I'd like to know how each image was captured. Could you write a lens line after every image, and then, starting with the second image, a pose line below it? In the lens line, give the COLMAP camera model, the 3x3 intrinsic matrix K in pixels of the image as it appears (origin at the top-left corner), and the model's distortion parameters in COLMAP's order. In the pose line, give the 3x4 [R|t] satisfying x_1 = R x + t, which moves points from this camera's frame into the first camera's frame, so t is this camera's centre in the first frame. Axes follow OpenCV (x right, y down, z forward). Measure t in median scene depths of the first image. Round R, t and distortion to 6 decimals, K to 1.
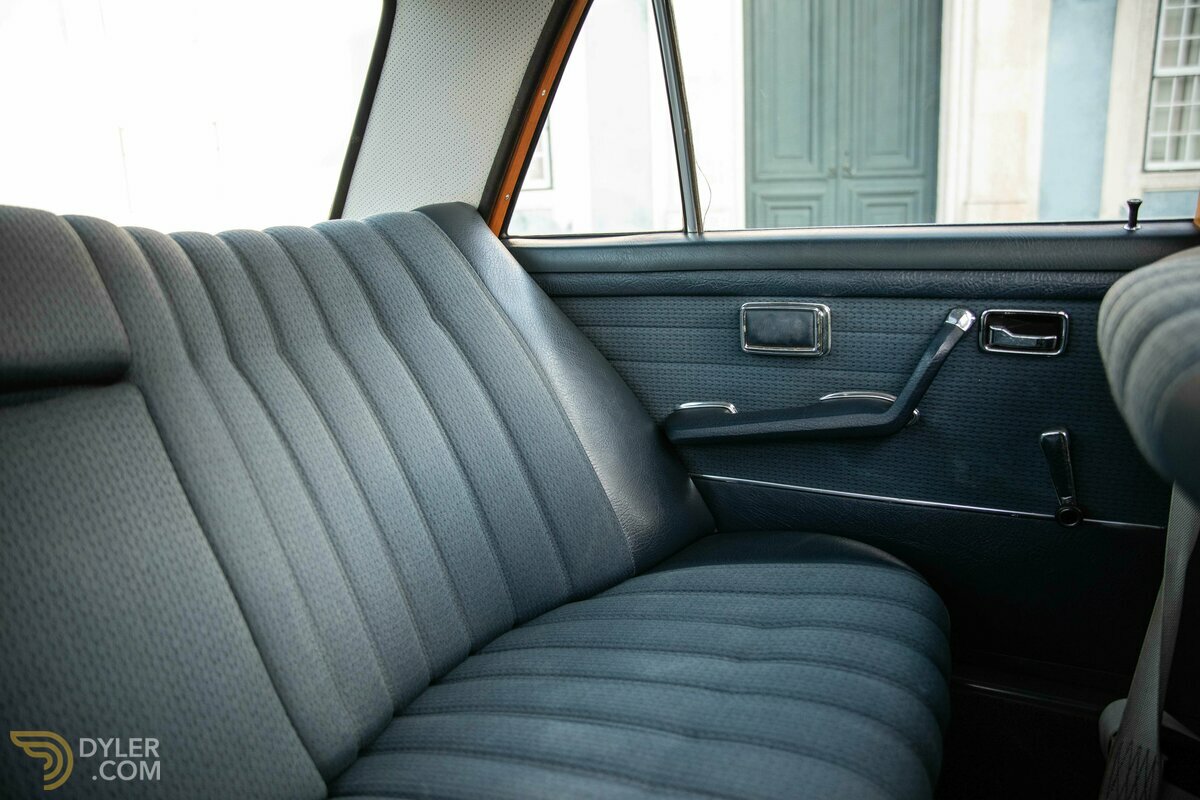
lens RADIAL K [[788.0, 0, 606.0], [0, 788.0, 403.4], [0, 0, 1]] dist [-0.105859, 0.040436]
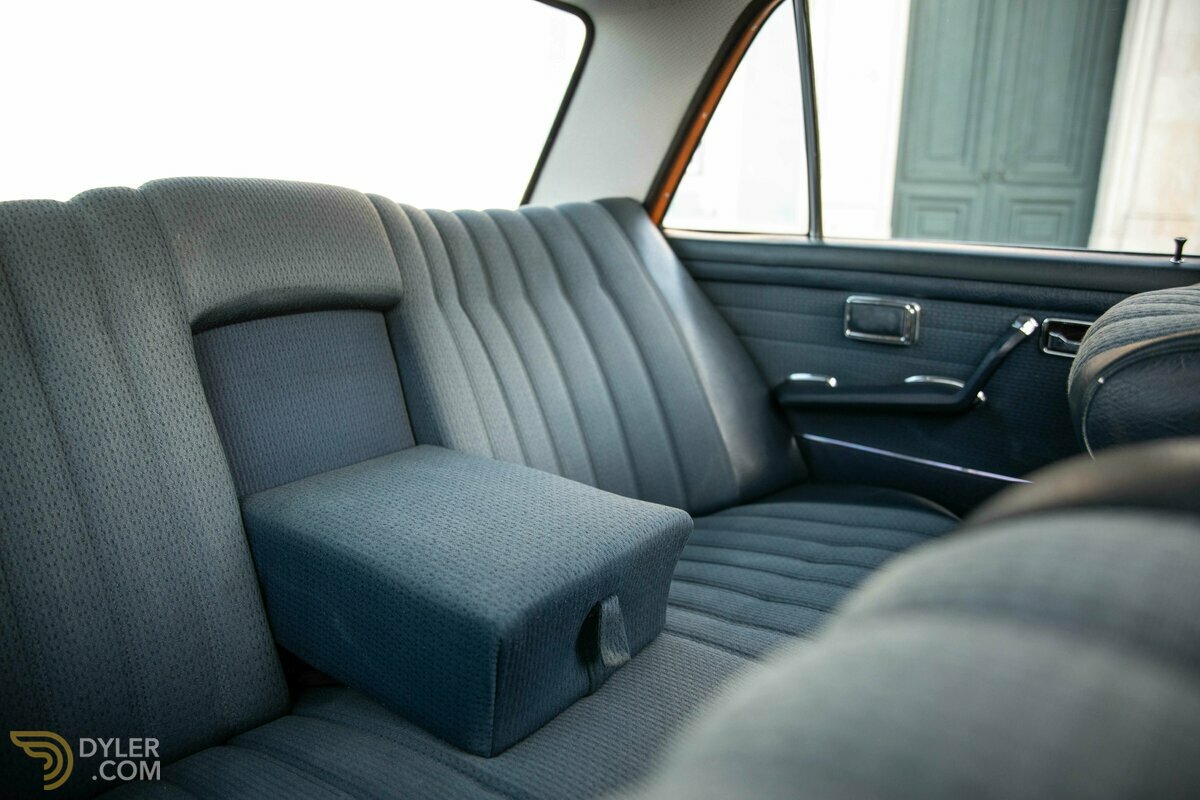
lens RADIAL K [[788.0, 0, 590.9], [0, 788.0, 398.1], [0, 0, 1]] dist [-0.105859, 0.040436]
pose [[0.978872, 0.105587, -0.175103, 0.008115], [-0.103174, 0.994401, 0.022853, 0.048627], [0.176535, -0.004304, 0.984285, -0.305396]]
